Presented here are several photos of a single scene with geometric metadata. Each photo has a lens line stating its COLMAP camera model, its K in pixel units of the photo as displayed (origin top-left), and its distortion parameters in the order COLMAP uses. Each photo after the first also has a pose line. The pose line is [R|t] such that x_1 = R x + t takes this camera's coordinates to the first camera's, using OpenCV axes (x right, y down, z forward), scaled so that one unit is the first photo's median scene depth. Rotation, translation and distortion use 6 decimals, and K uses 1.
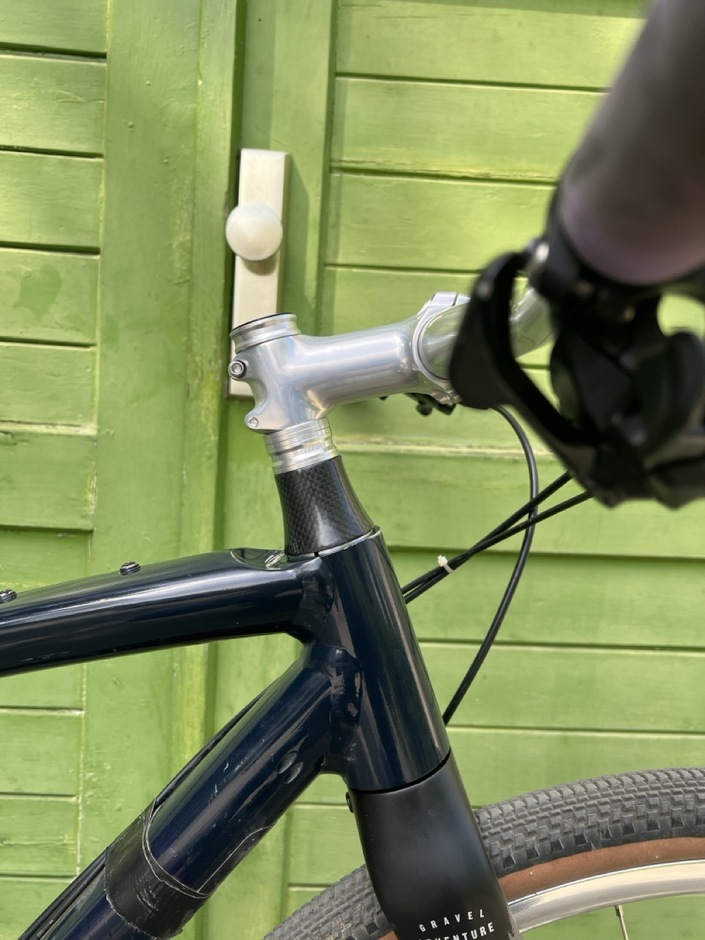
lens RADIAL K [[703.2, 0, 353.5], [0, 703.2, 463.7], [0, 0, 1]] dist [0.083693, -0.003996]
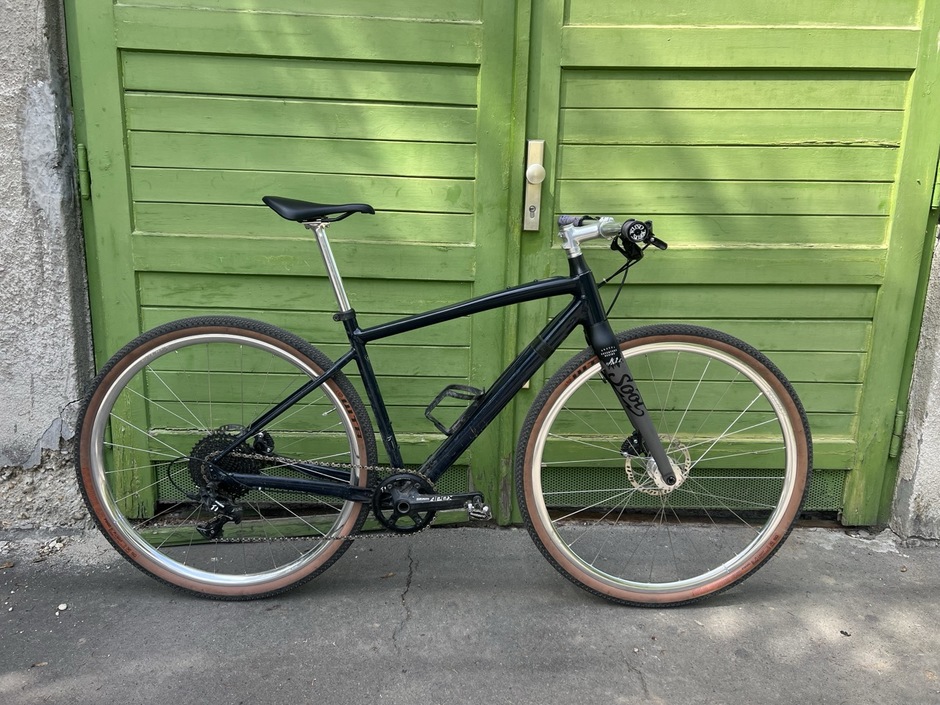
lens RADIAL K [[703.2, 0, 465.5], [0, 703.2, 357.7], [0, 0, 1]] dist [0.083693, -0.003996]
pose [[0.998910, -0.030929, -0.034957, -0.322722], [0.036096, 0.986709, 0.158439, -0.050469], [0.029592, -0.159528, 0.986750, -1.829330]]
